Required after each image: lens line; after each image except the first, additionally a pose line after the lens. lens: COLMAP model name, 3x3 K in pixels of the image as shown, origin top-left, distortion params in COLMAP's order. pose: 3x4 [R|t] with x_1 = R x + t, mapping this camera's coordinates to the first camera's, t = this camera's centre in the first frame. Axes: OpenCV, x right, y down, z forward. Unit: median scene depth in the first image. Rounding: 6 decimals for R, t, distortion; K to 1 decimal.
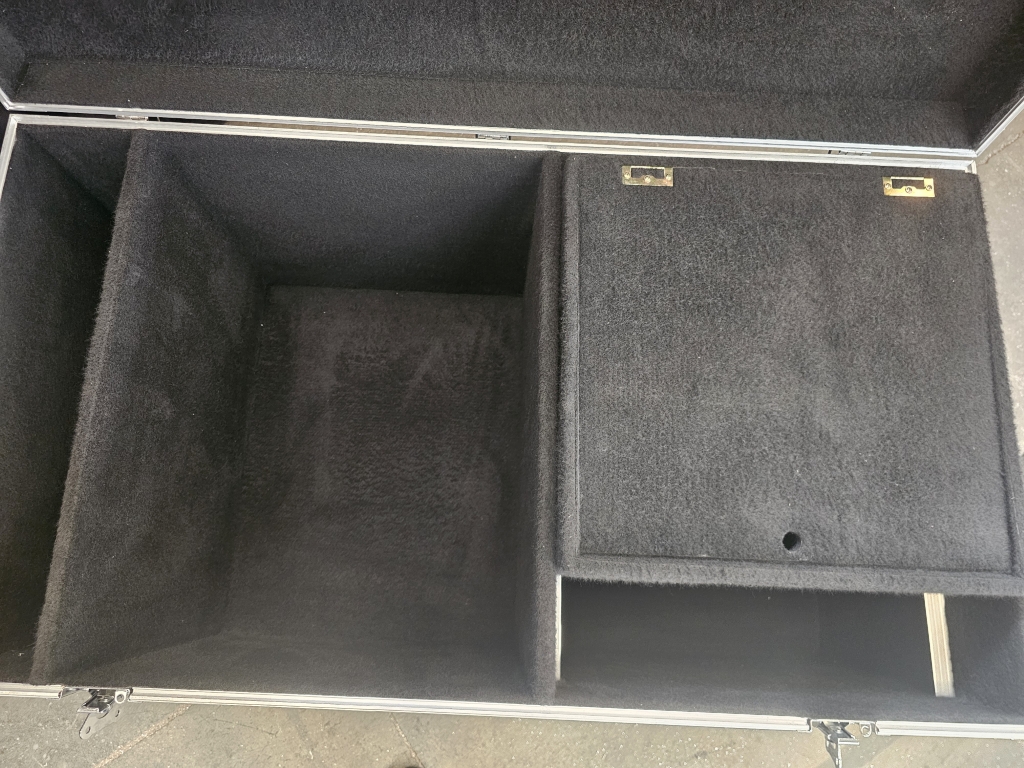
lens RADIAL K [[688.9, 0, 534.7], [0, 688.9, 408.8], [0, 0, 1]] dist [0.035599, -0.035128]
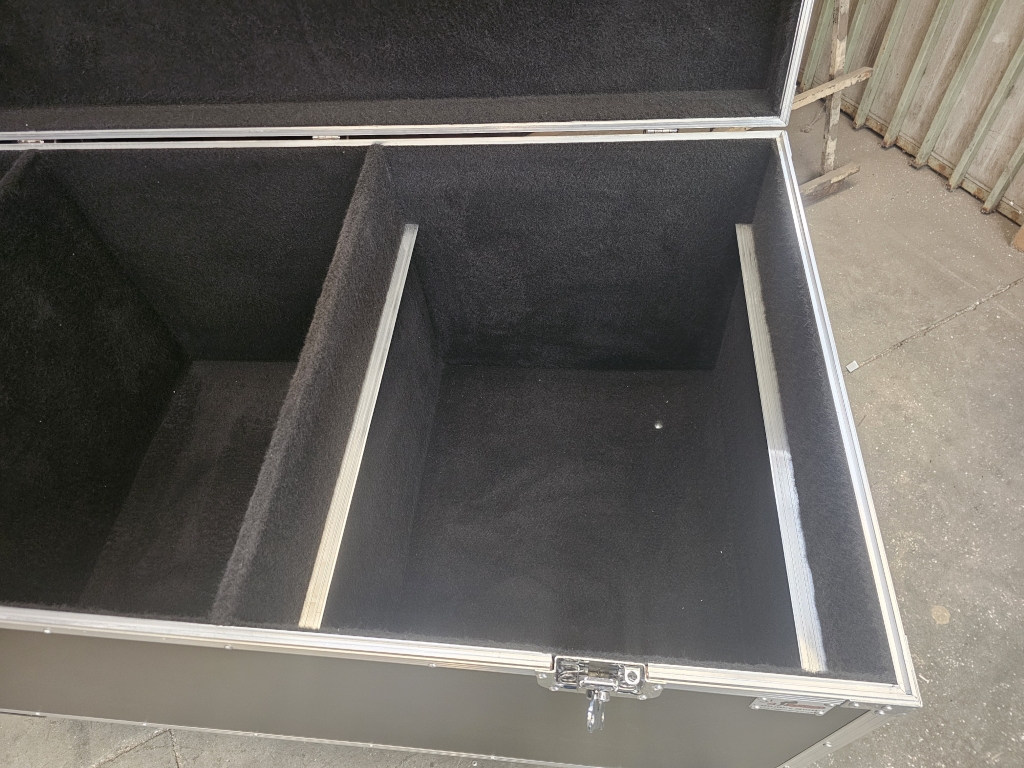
lens RADIAL K [[688.9, 0, 532.6], [0, 688.9, 399.5], [0, 0, 1]] dist [0.035599, -0.035128]
pose [[0.991834, -0.021040, -0.125787, 0.414540], [-0.029083, 0.922995, -0.383712, 0.421338], [0.124174, 0.384237, 0.914846, 0.201327]]
